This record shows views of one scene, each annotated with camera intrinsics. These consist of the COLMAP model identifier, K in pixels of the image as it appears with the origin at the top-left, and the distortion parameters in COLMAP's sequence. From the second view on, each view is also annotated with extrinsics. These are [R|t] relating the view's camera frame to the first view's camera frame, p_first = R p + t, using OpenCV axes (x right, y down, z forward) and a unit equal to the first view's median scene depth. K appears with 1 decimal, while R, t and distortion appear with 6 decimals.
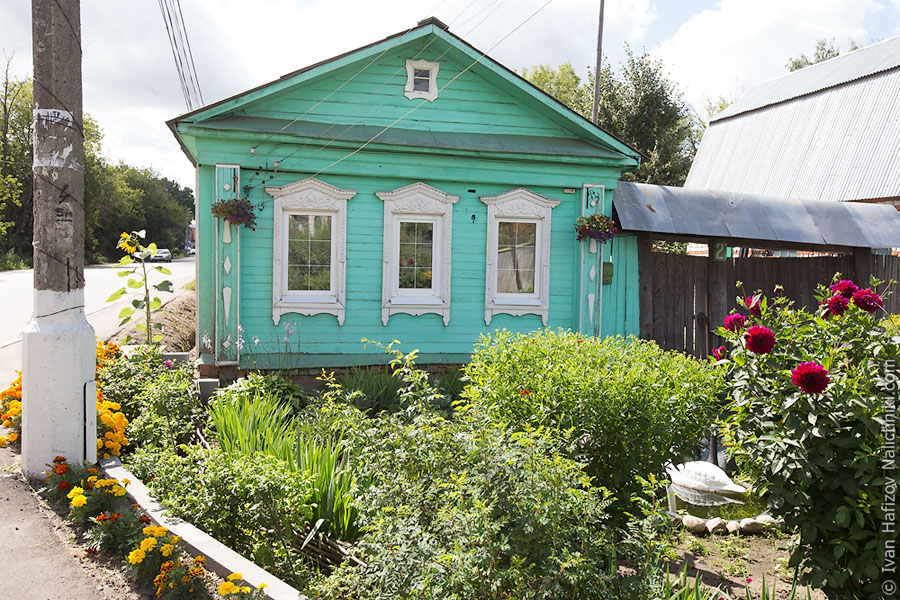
lens RADIAL K [[764.5, 0, 450.0], [0, 764.5, 302.4], [0, 0, 1]] dist [0.016138, -0.014312]
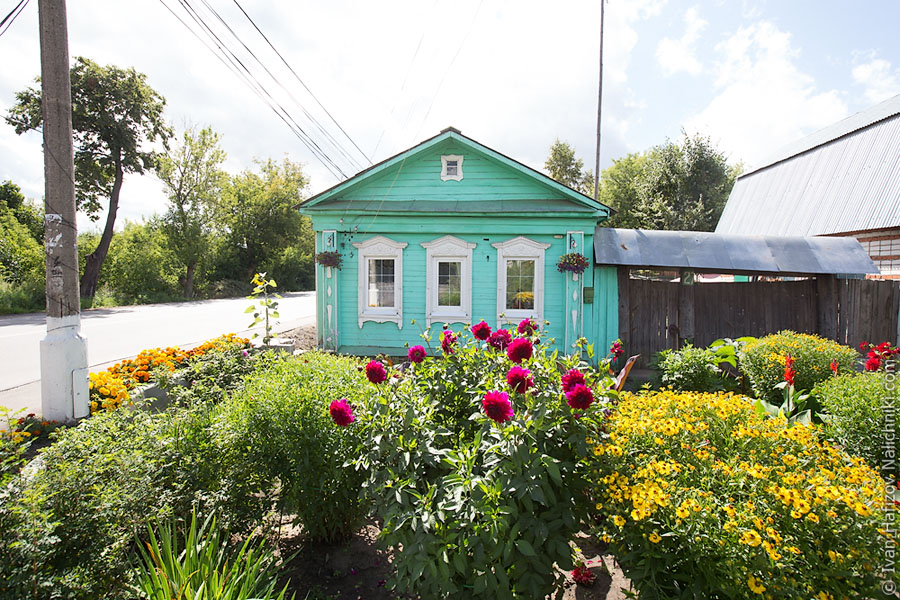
lens RADIAL K [[472.4, 0, 449.7], [0, 472.4, 297.1], [0, 0, 1]] dist [-0.030707, 0.001780]
pose [[0.939377, 0.001665, -0.342882, 0.272419], [-0.007764, 0.999835, -0.016416, -0.019871], [0.342798, 0.018083, 0.939235, 0.126952]]
